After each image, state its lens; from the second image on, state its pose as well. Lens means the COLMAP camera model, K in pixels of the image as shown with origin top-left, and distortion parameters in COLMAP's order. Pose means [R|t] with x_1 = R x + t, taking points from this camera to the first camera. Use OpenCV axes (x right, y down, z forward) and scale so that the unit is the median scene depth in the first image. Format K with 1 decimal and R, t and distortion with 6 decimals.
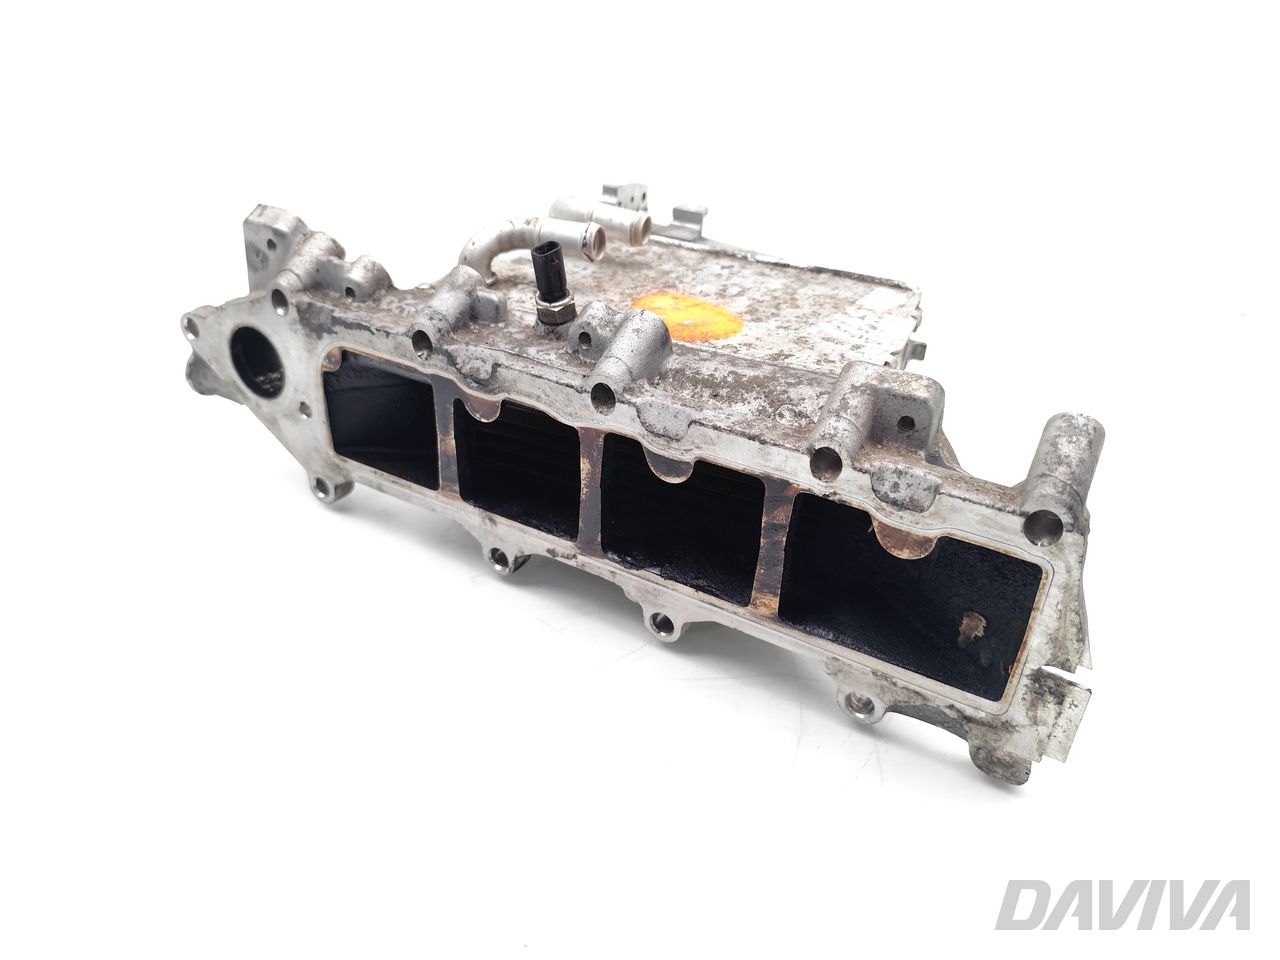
lens RADIAL K [[889.3, 0, 640.0], [0, 889.3, 480.0], [0, 0, 1]] dist [0.058821, -0.001285]
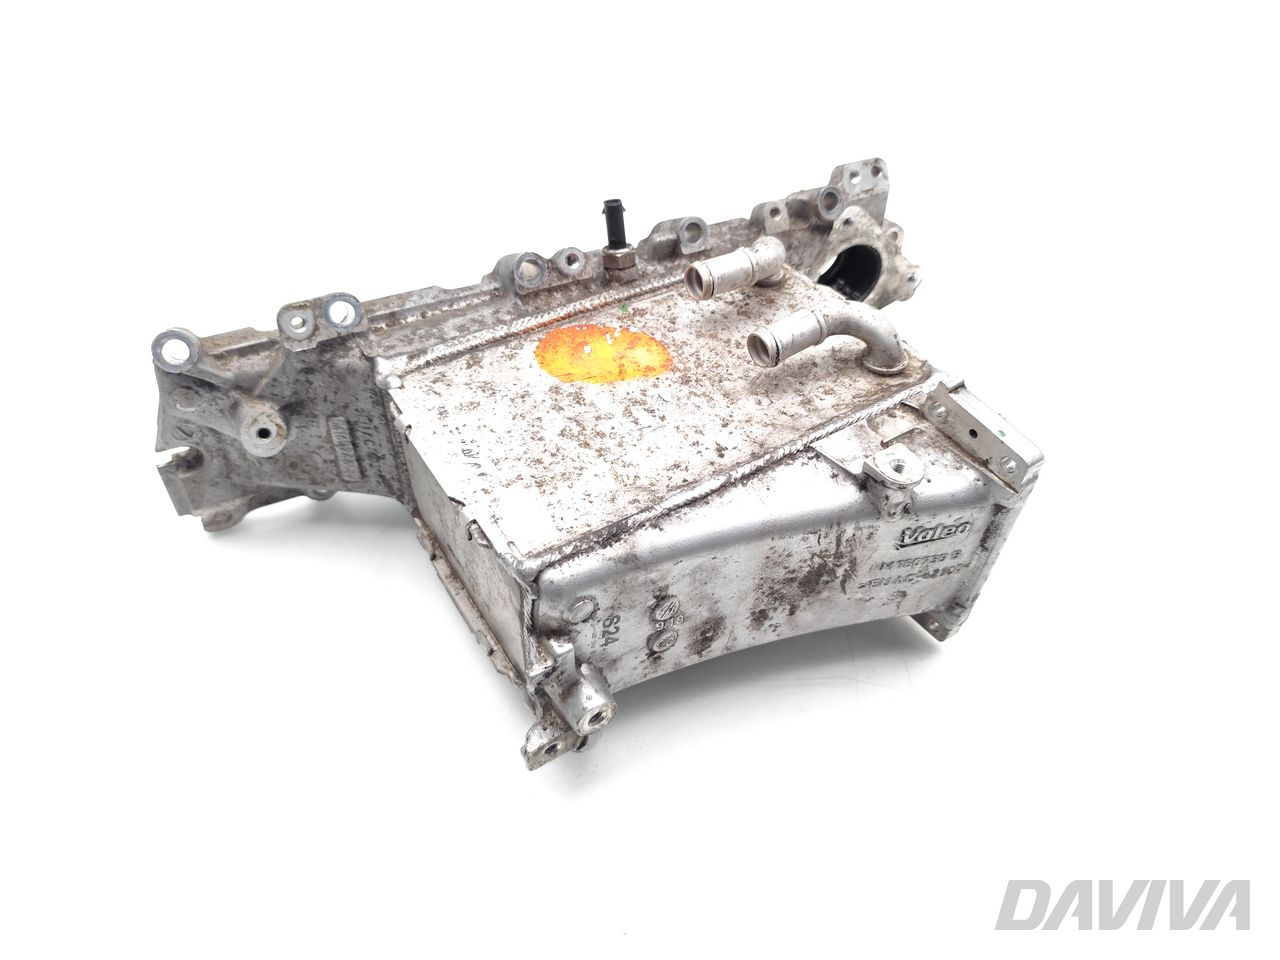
lens RADIAL K [[889.3, 0, 640.0], [0, 889.3, 480.0], [0, 0, 1]] dist [0.058821, -0.001285]
pose [[-0.556871, 0.532141, -0.637746, 0.746864], [-0.454792, 0.447140, 0.770215, -0.920154], [0.695025, 0.718952, -0.006986, 1.152329]]
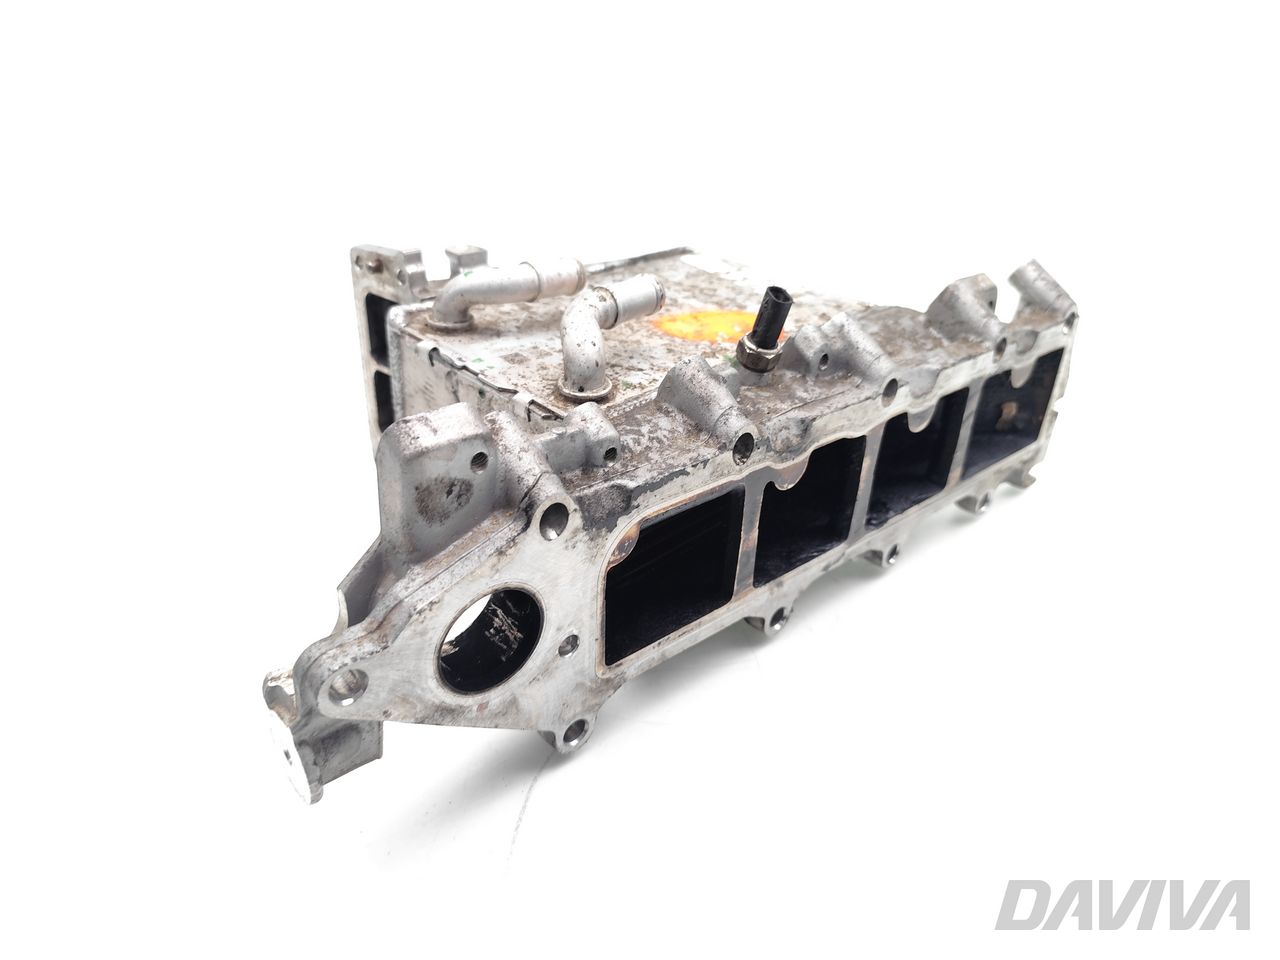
lens RADIAL K [[889.3, 0, 640.0], [0, 889.3, 480.0], [0, 0, 1]] dist [0.058821, -0.001285]
pose [[0.340522, -0.492499, 0.800930, -0.917356], [0.446132, 0.834474, 0.323448, -0.419285], [-0.827654, 0.247179, 0.503876, 0.605508]]
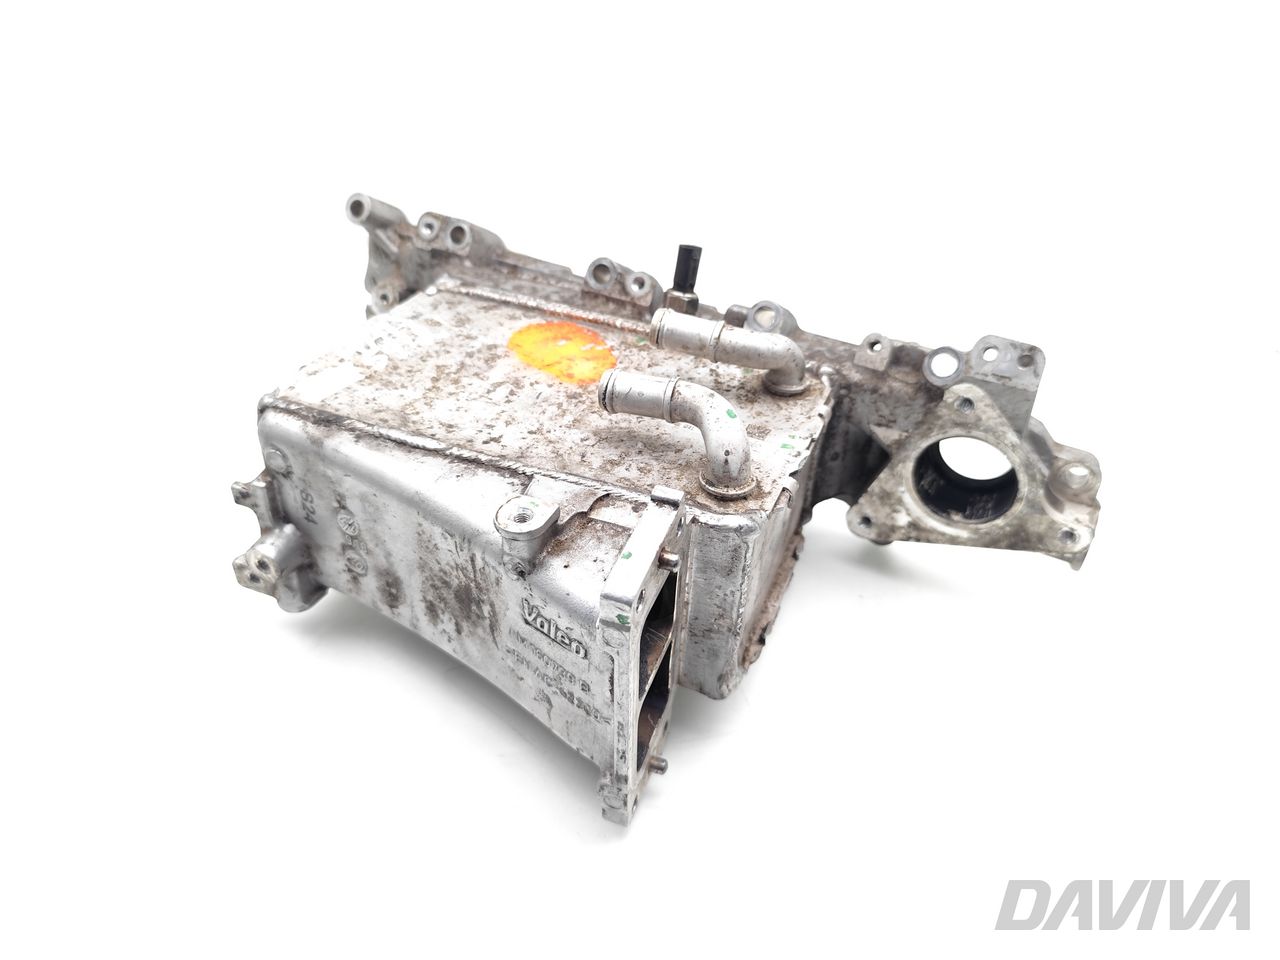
lens RADIAL K [[889.3, 0, 640.0], [0, 889.3, 480.0], [0, 0, 1]] dist [0.058821, -0.001285]
pose [[-0.993399, -0.057823, -0.099073, 0.056183], [-0.114043, 0.404672, 0.907323, -1.076114], [-0.012372, 0.912632, -0.408595, 1.572586]]
